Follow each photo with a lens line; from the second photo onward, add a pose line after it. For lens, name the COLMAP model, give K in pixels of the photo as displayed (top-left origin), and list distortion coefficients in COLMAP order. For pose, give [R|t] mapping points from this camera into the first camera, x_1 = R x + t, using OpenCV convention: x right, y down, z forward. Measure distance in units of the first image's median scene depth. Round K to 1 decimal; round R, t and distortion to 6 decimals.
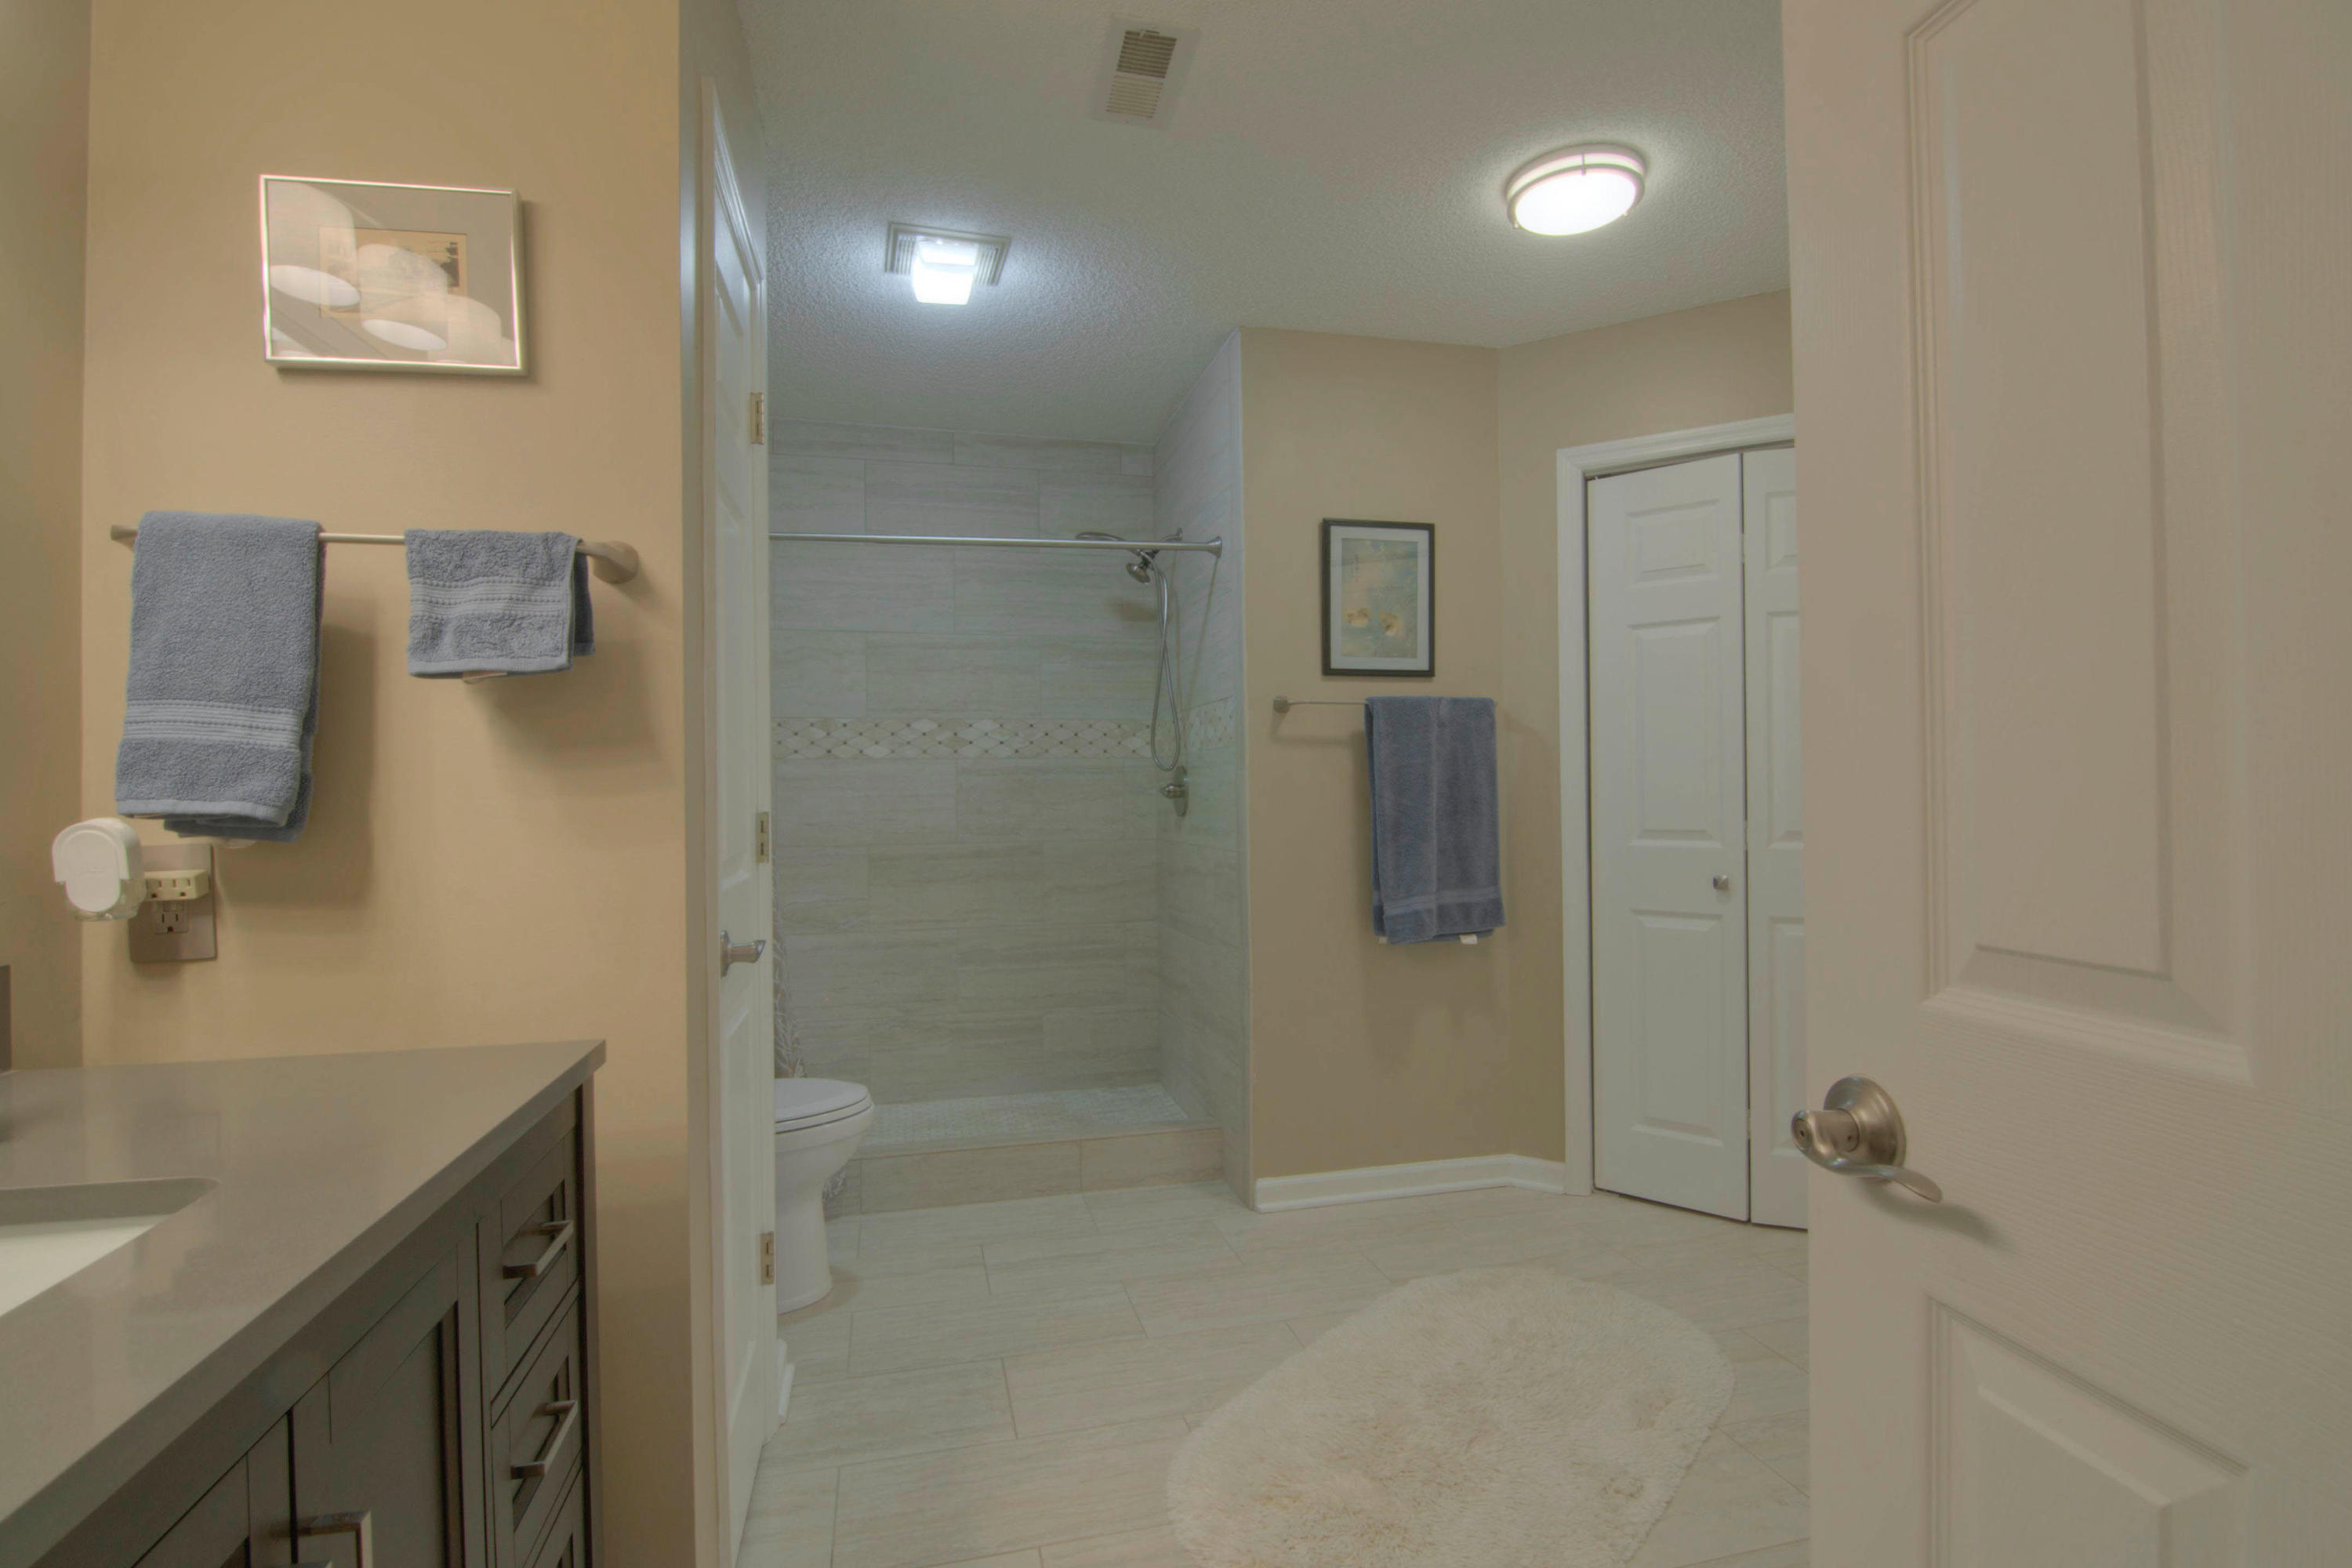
lens RADIAL K [[1105.9, 0, 1169.7], [0, 1105.9, 785.0], [0, 0, 1]] dist [0.002309, -0.011121]
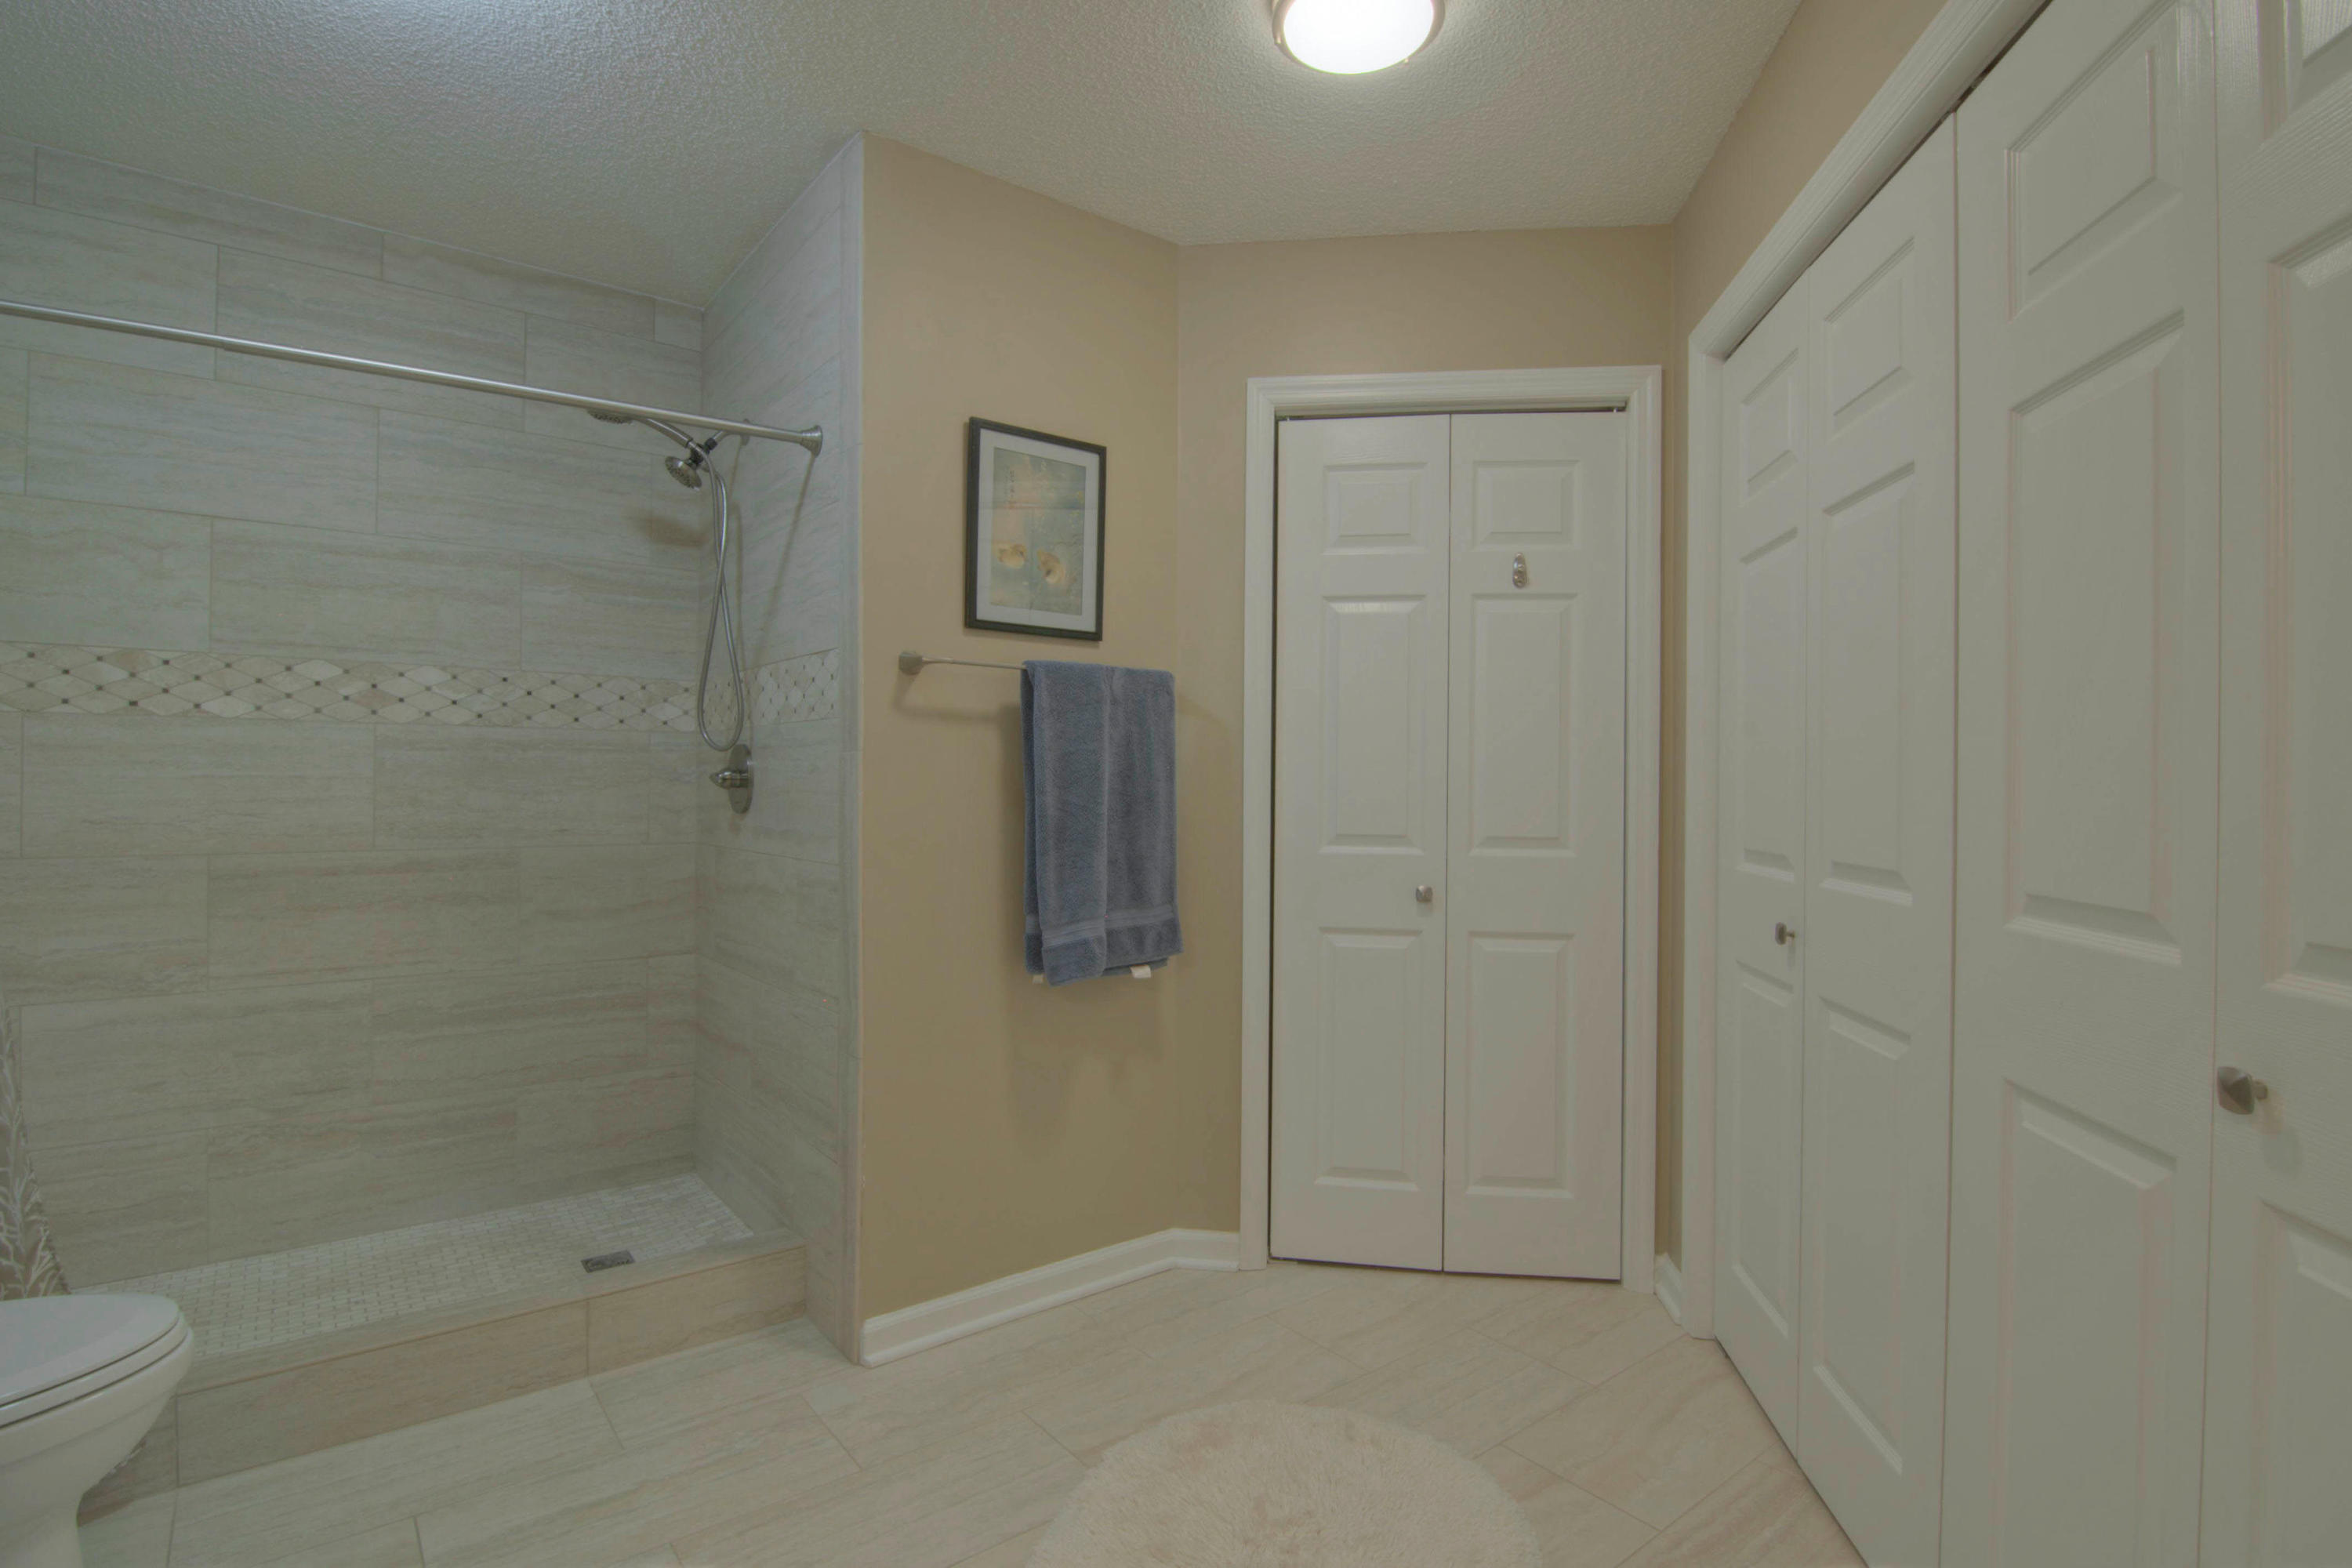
lens RADIAL K [[1130.7, 0, 1176.0], [0, 1130.7, 784.0], [0, 0, 1]] dist [0.002639, -0.016176]
pose [[0.910270, 0.017634, 0.413639, -0.045698], [-0.020784, 0.999779, 0.003116, 0.000862], [-0.413493, -0.011434, 0.910436, 0.243803]]
